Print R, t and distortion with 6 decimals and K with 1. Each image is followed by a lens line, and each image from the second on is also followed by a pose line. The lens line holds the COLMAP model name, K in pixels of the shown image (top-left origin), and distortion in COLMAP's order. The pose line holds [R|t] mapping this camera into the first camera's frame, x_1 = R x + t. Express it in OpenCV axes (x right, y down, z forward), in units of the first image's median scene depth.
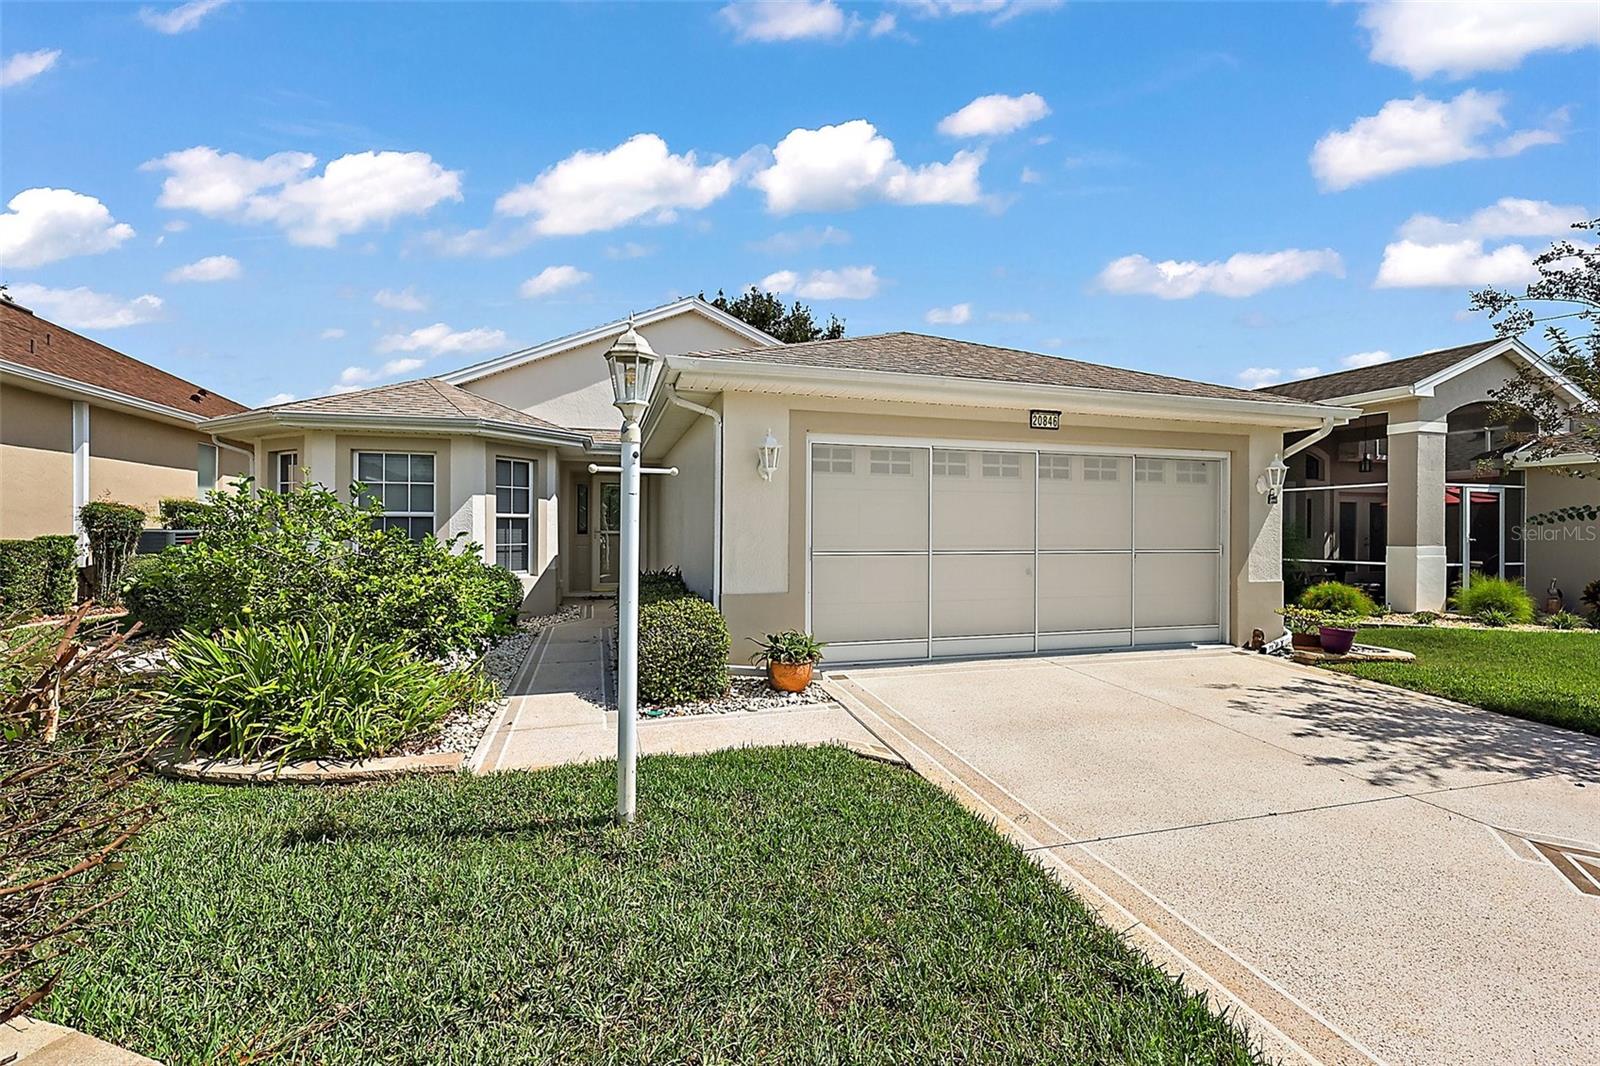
lens RADIAL K [[692.3, 0, 806.5], [0, 692.3, 534.8], [0, 0, 1]] dist [0.000310, 0.000281]
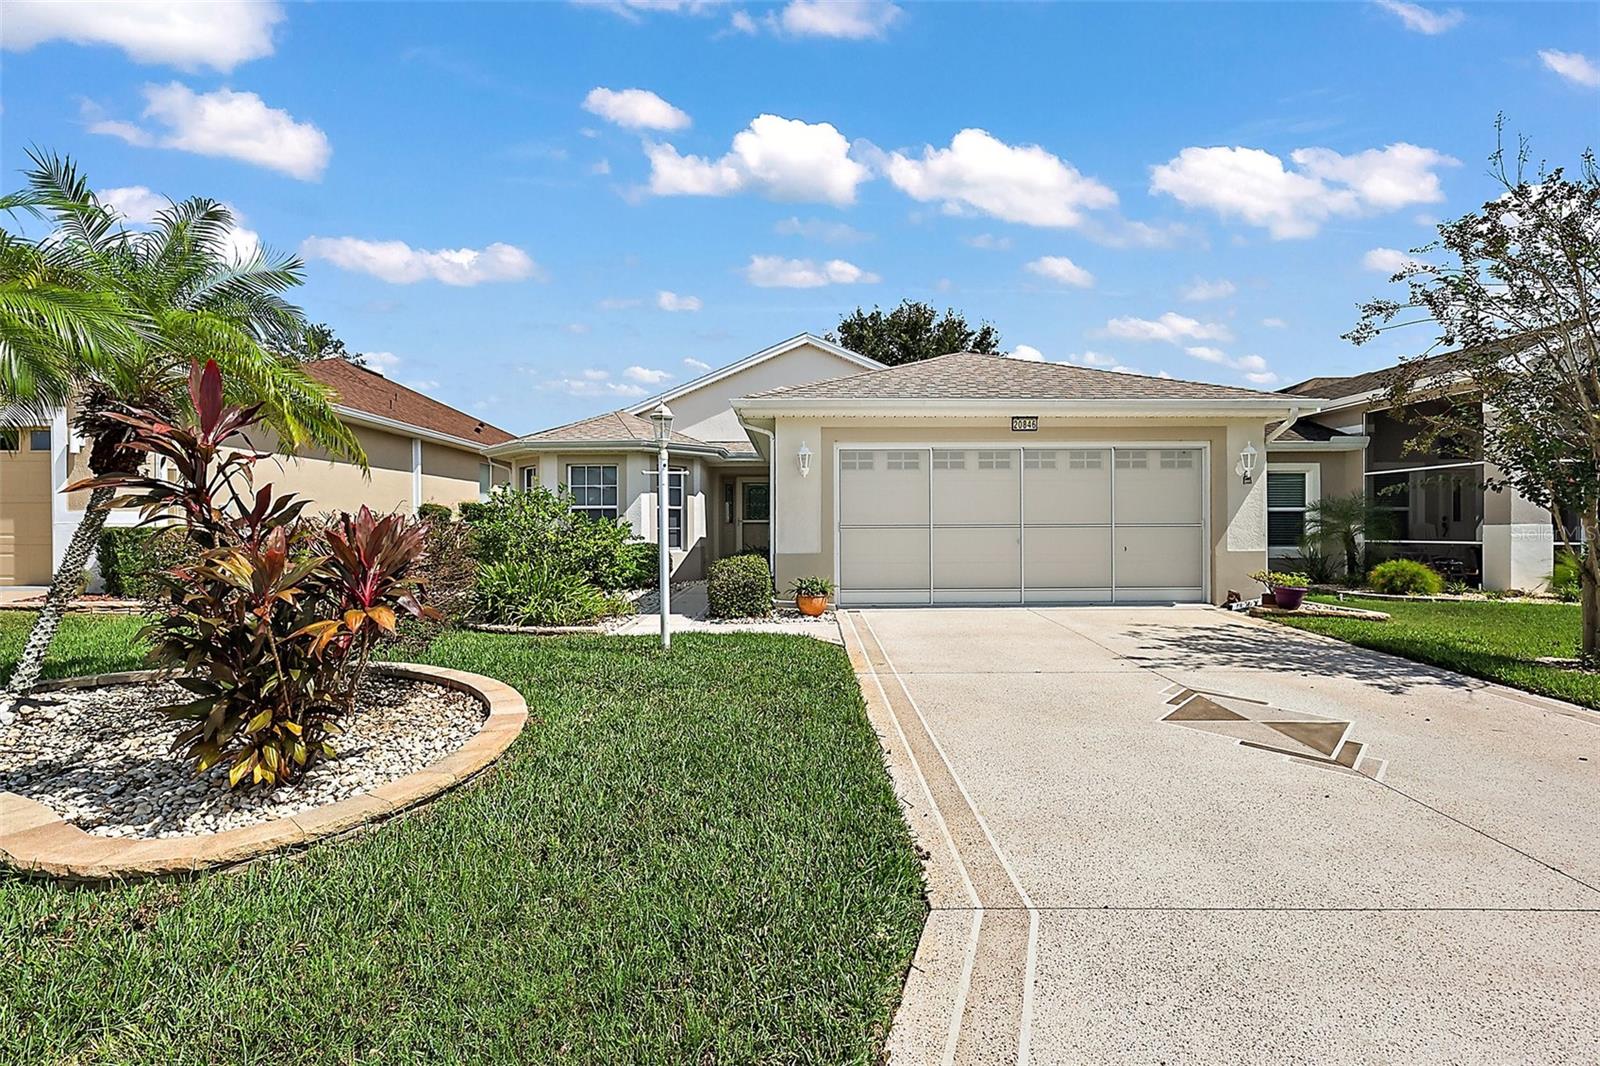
lens RADIAL K [[692.3, 0, 806.5], [0, 692.3, 534.8], [0, 0, 1]] dist [0.000310, 0.000281]
pose [[0.961842, -0.006533, -0.273528, 0.277073], [0.006844, 0.999977, 0.000182, 0.035822], [0.273520, -0.002047, 0.961864, -0.329891]]
